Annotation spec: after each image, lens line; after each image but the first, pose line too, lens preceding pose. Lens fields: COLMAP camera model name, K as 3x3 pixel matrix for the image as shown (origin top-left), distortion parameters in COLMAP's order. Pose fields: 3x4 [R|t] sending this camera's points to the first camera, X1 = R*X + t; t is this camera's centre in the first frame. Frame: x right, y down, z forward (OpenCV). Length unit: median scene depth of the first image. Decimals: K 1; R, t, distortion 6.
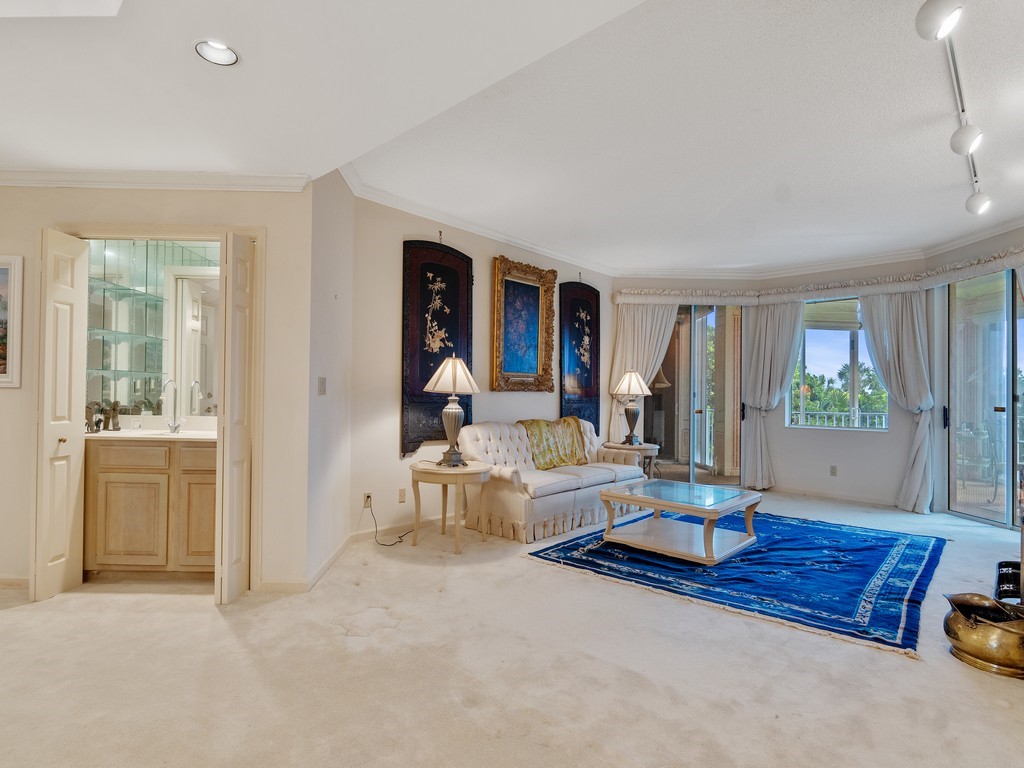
lens RADIAL K [[542.7, 0, 504.3], [0, 542.7, 387.5], [0, 0, 1]] dist [-0.003673, -0.001474]
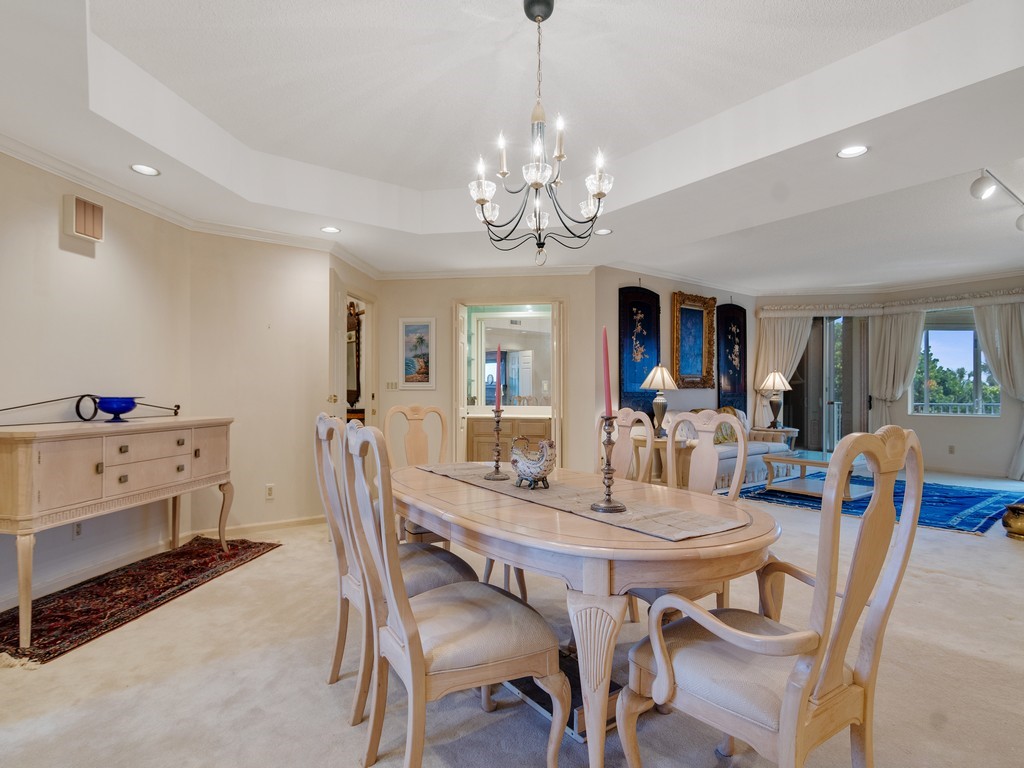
lens RADIAL K [[540.1, 0, 509.2], [0, 540.1, 393.1], [0, 0, 1]] dist [-0.002778, -0.001139]
pose [[0.985021, -0.013168, -0.171932, -0.184617], [0.015070, 0.999839, 0.009766, -0.000975], [0.171775, -0.012211, 0.985060, -0.409786]]
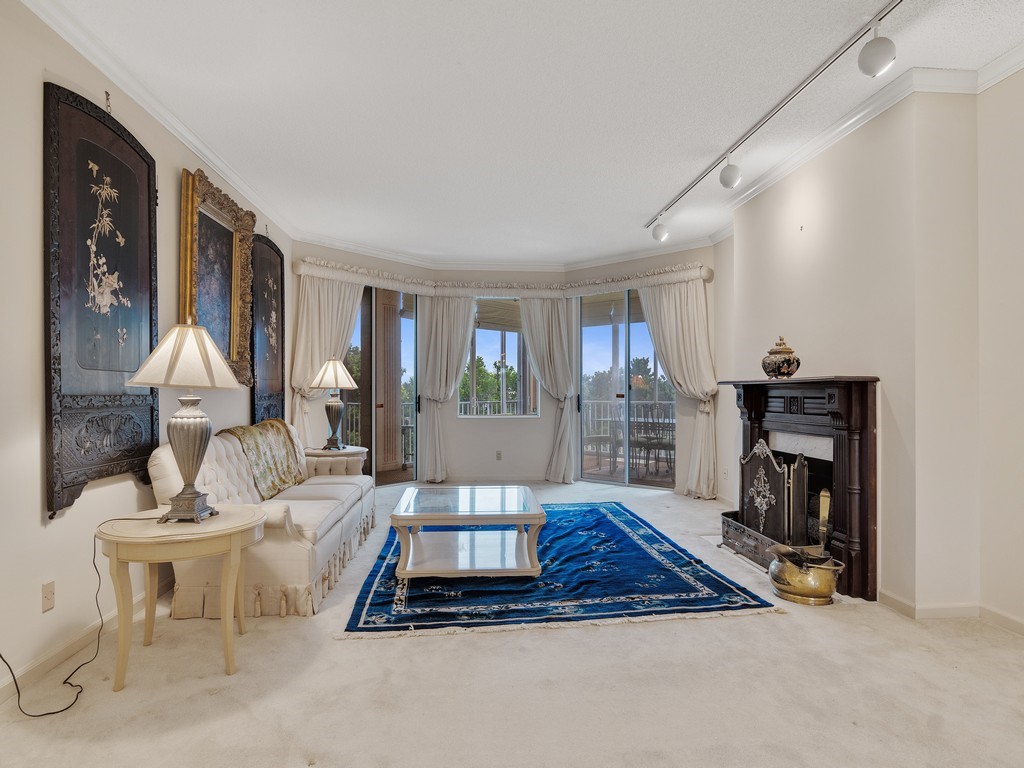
lens RADIAL K [[542.7, 0, 504.3], [0, 542.7, 387.5], [0, 0, 1]] dist [-0.003673, -0.001474]
pose [[0.675956, -0.011339, 0.736855, -0.213799], [0.000737, 0.999892, 0.014711, 0.000541], [-0.736942, -0.009401, 0.675891, 0.286991]]
